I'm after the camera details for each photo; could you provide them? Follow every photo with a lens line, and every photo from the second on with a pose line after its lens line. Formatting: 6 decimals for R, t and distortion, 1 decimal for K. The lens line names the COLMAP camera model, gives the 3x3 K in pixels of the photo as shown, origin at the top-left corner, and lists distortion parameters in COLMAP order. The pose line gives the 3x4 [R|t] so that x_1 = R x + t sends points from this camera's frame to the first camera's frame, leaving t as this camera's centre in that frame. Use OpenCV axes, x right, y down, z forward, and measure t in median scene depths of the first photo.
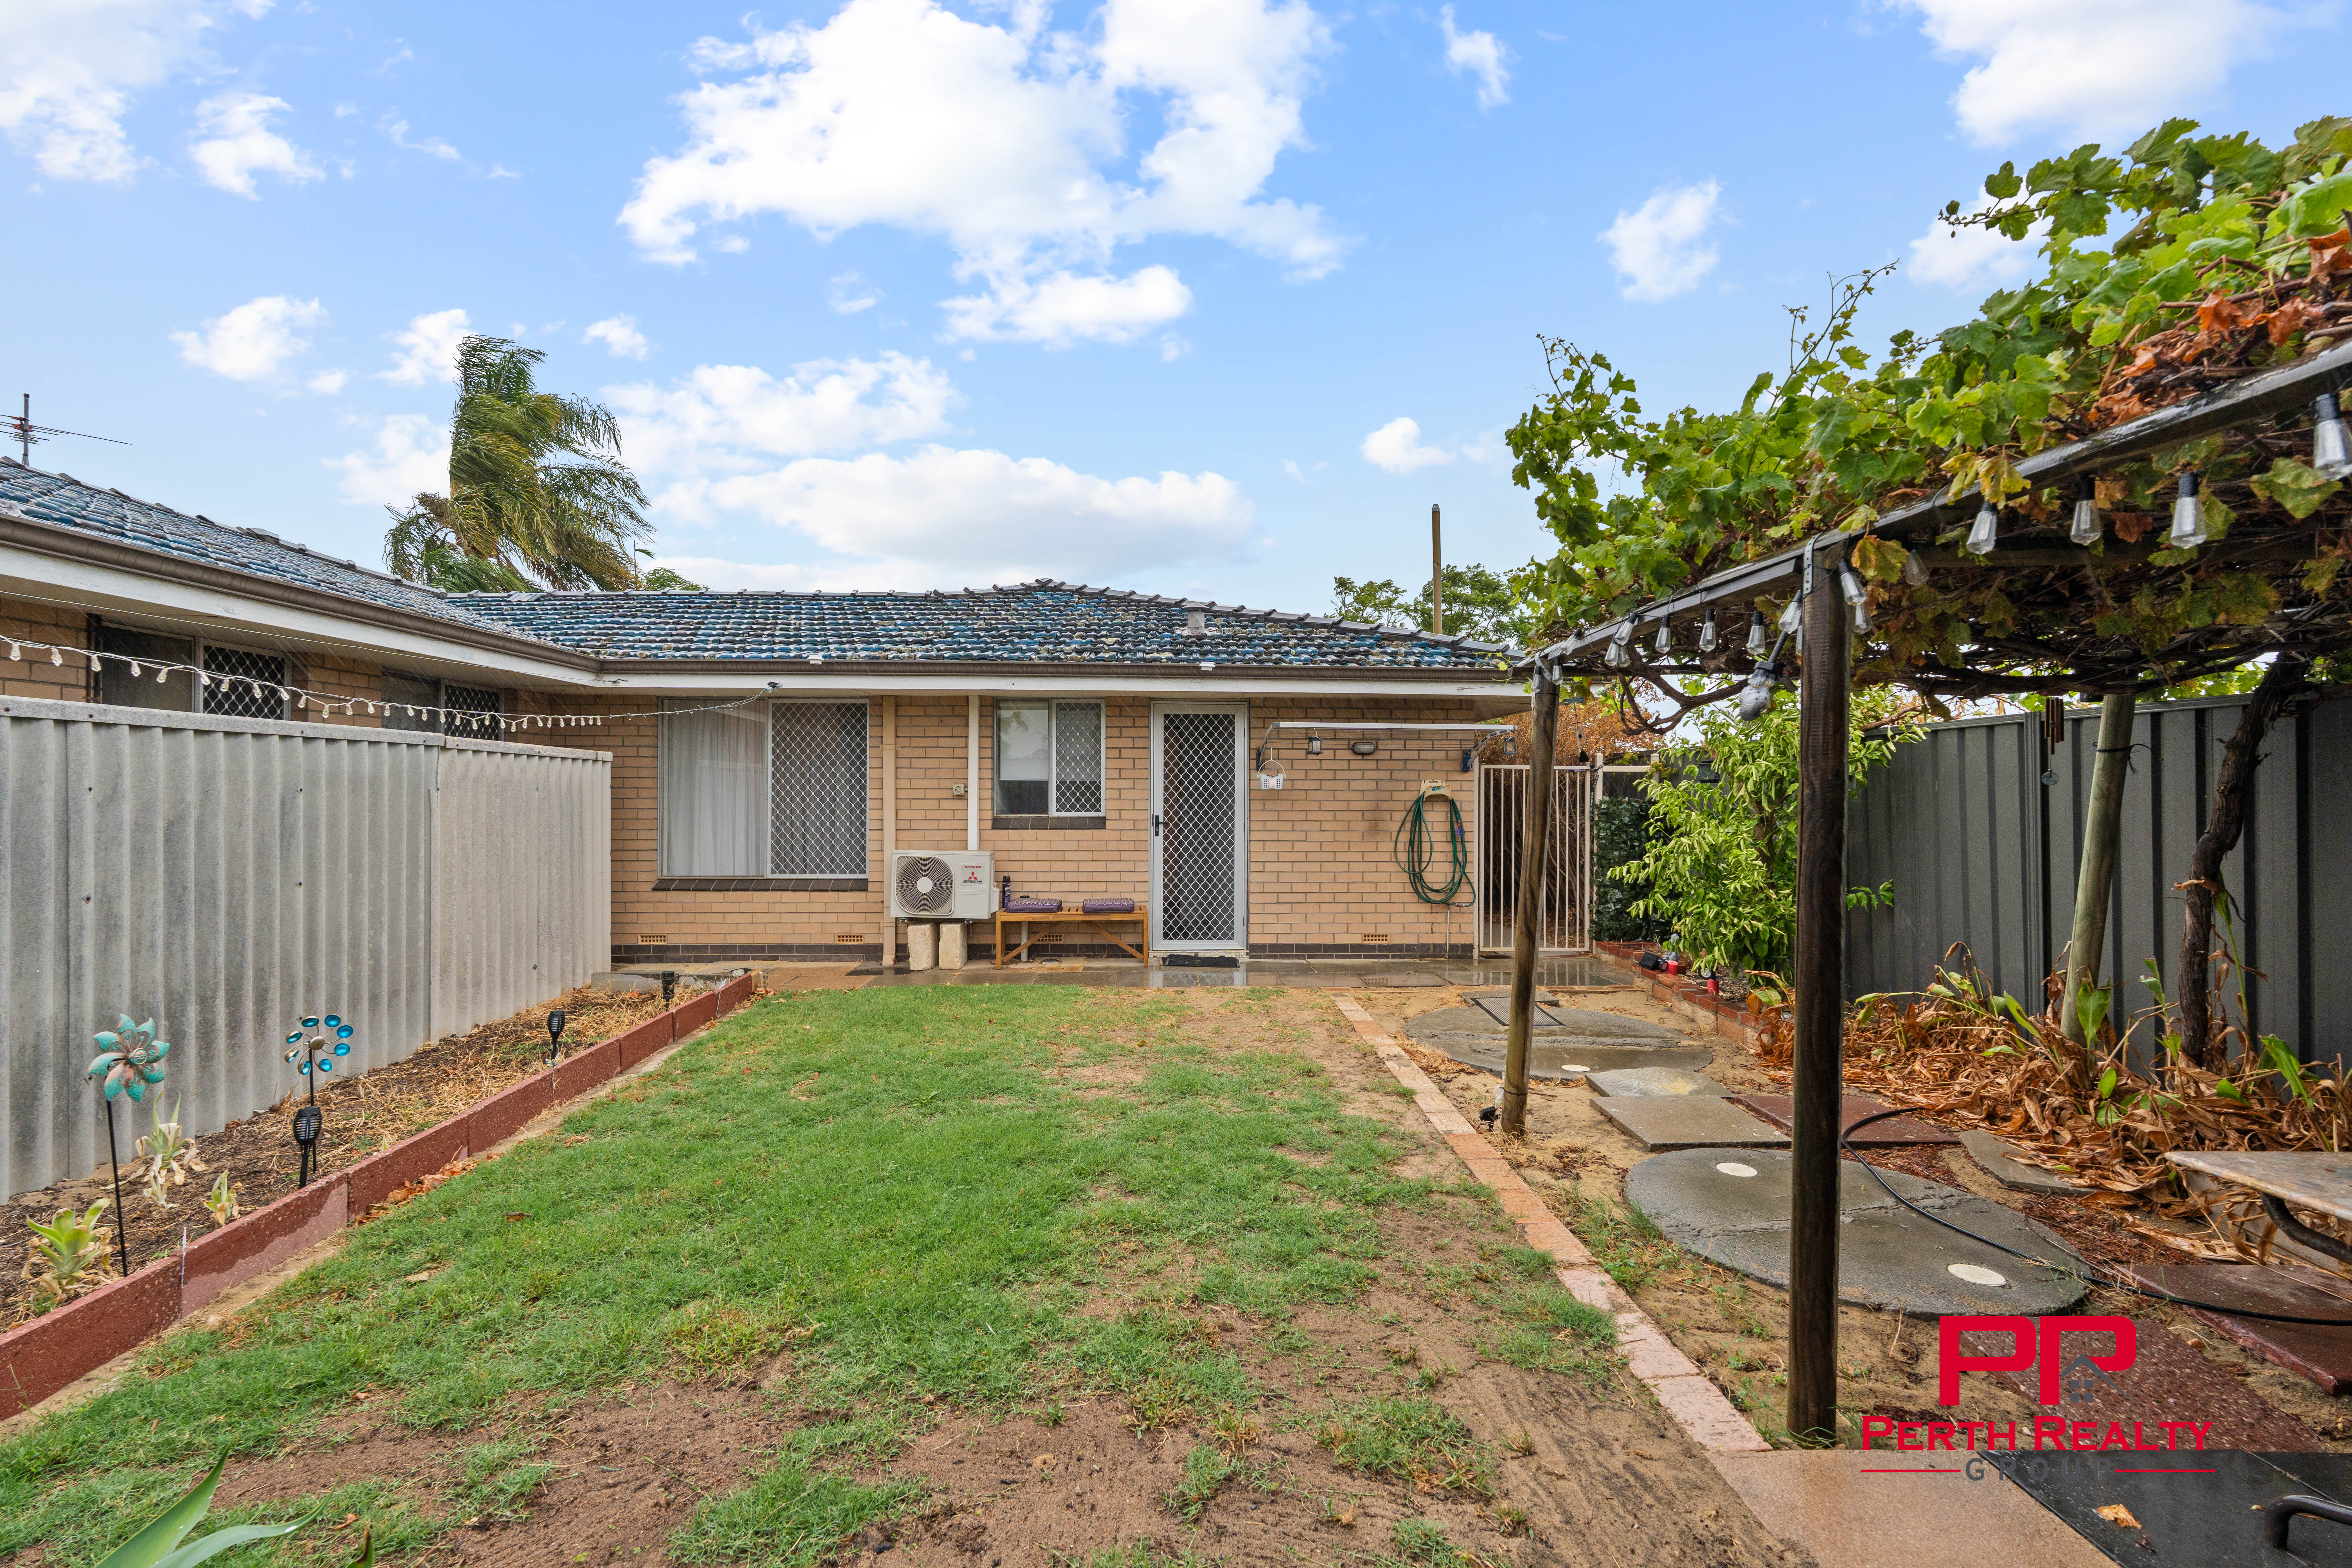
lens RADIAL K [[1025.5, 0, 1177.2], [0, 1025.5, 789.8], [0, 0, 1]] dist [-0.000394, 0.000250]
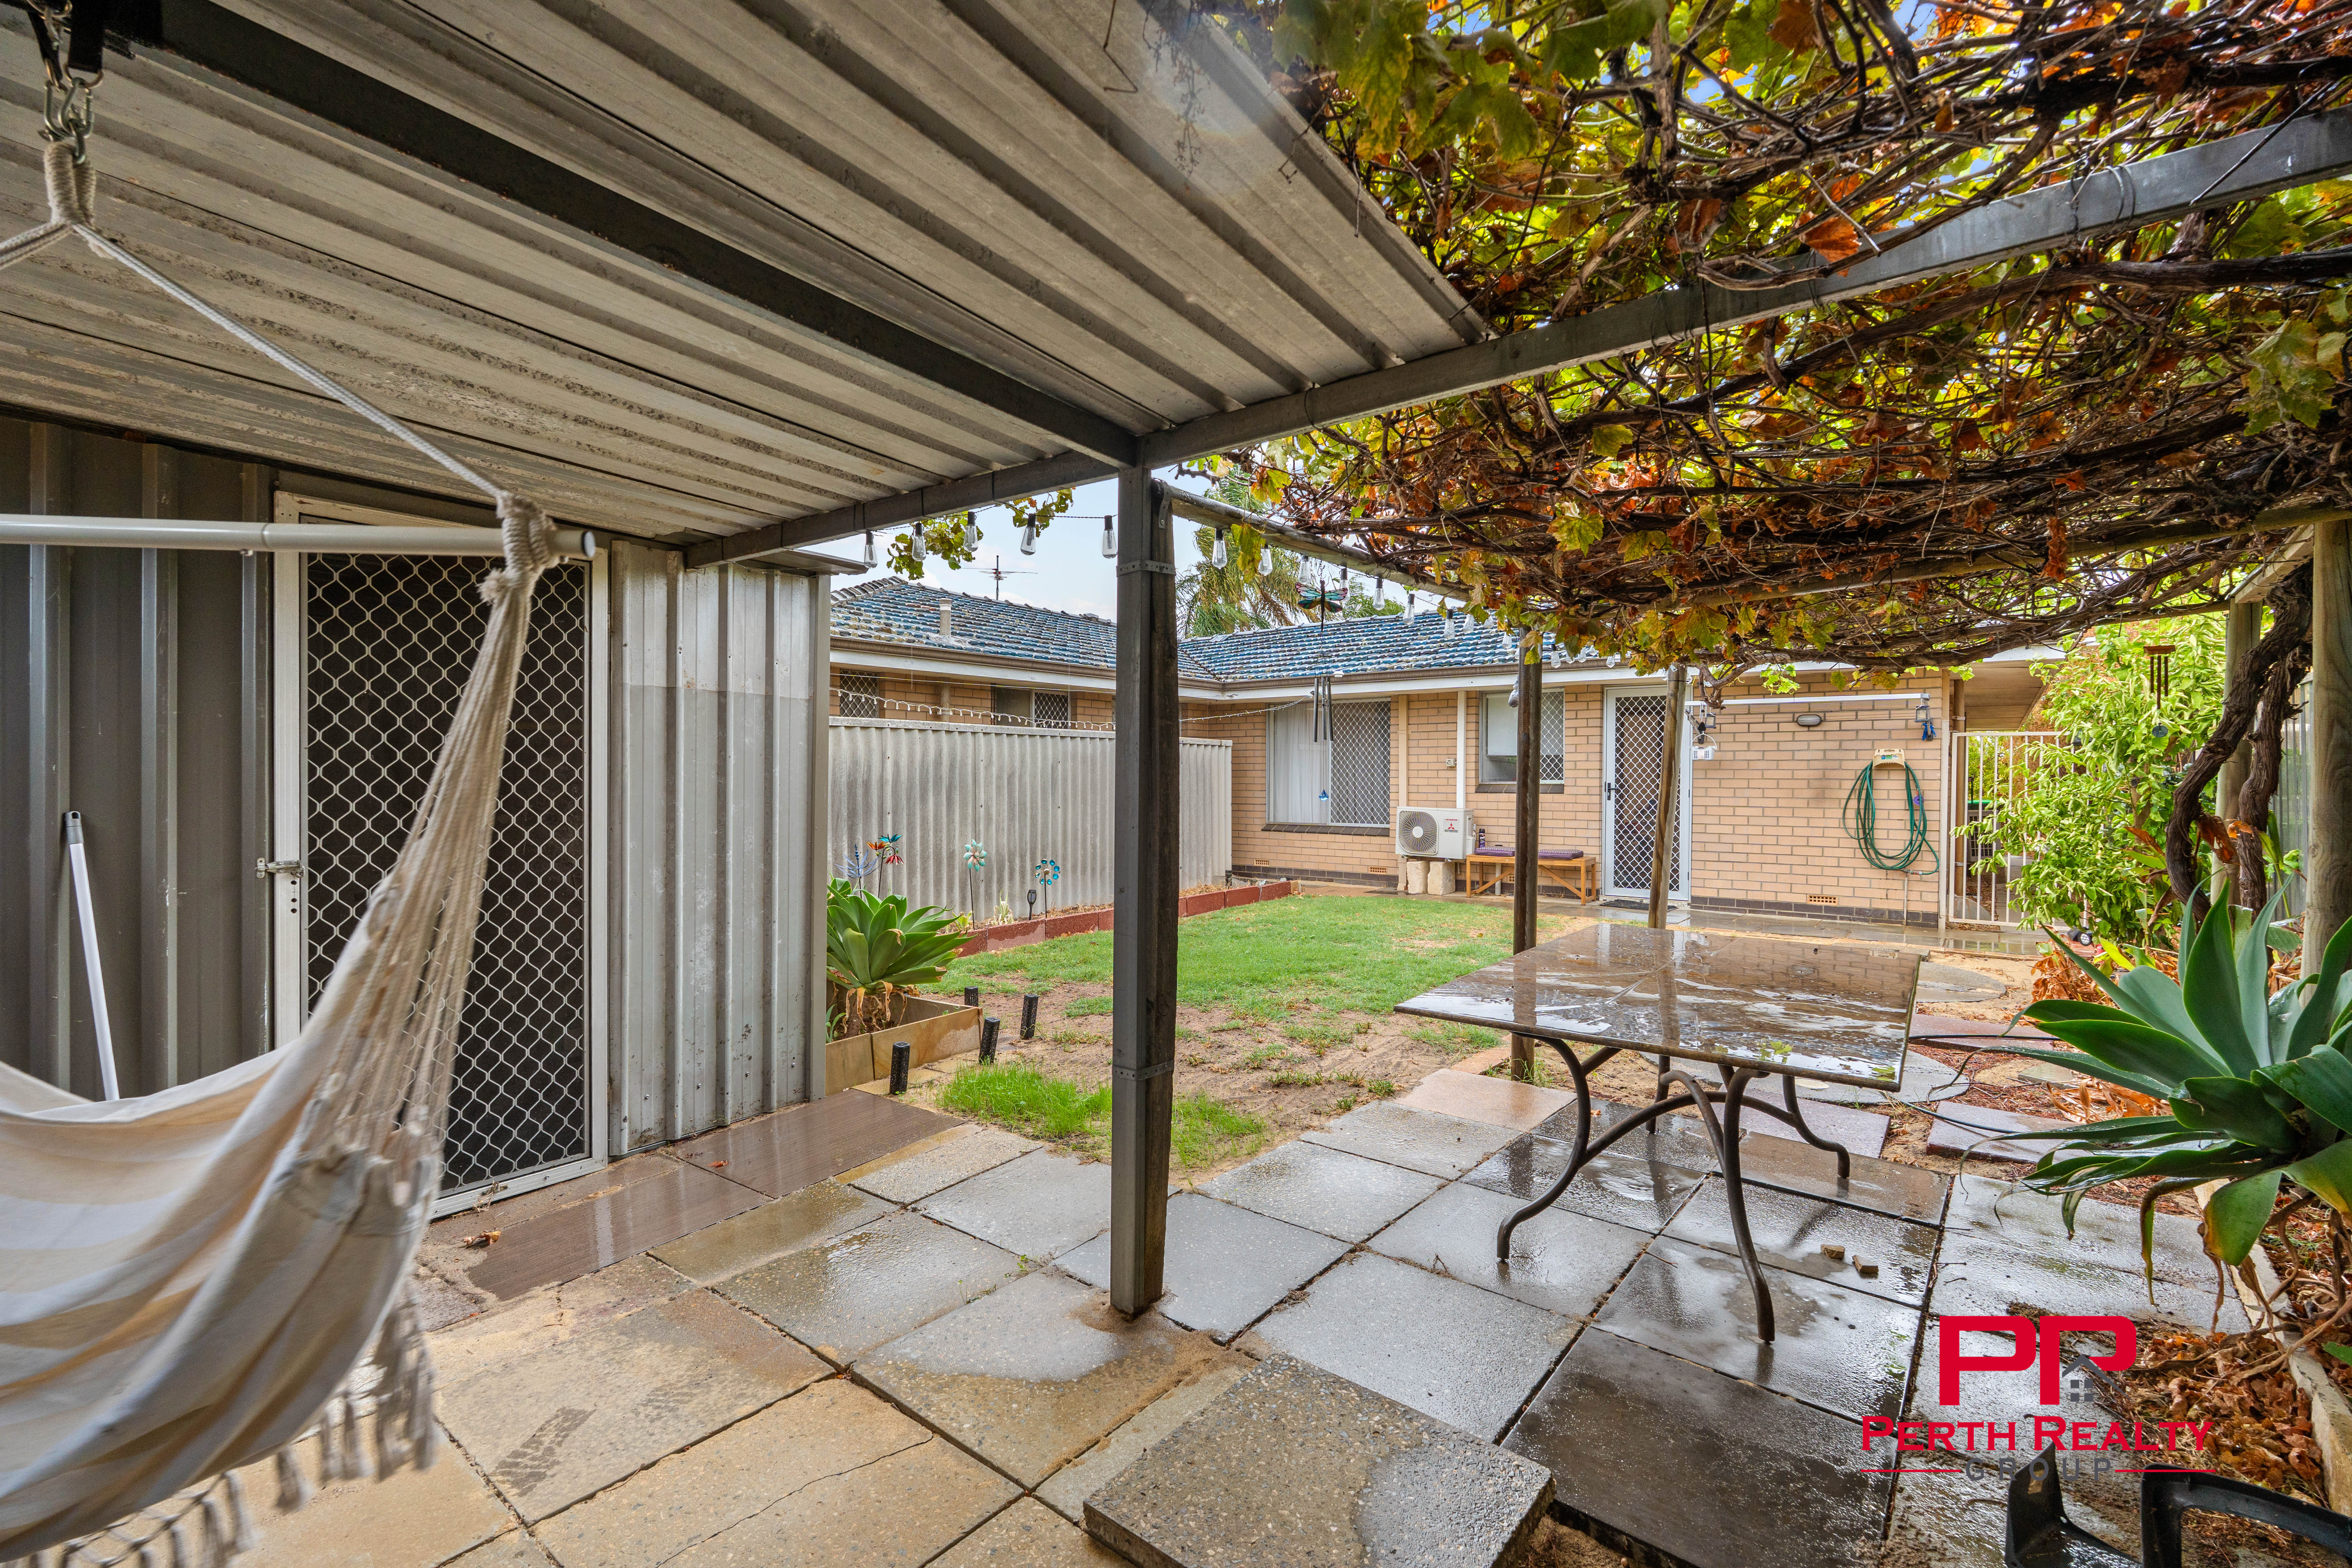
lens RADIAL K [[1025.5, 0, 1173.2], [0, 1025.5, 782.2], [0, 0, 1]] dist [-0.000394, 0.000250]
pose [[0.759970, 0.002940, -0.649951, 0.374153], [0.003337, 0.999959, 0.008425, 0.012777], [0.649949, -0.008572, 0.759929, -0.239634]]
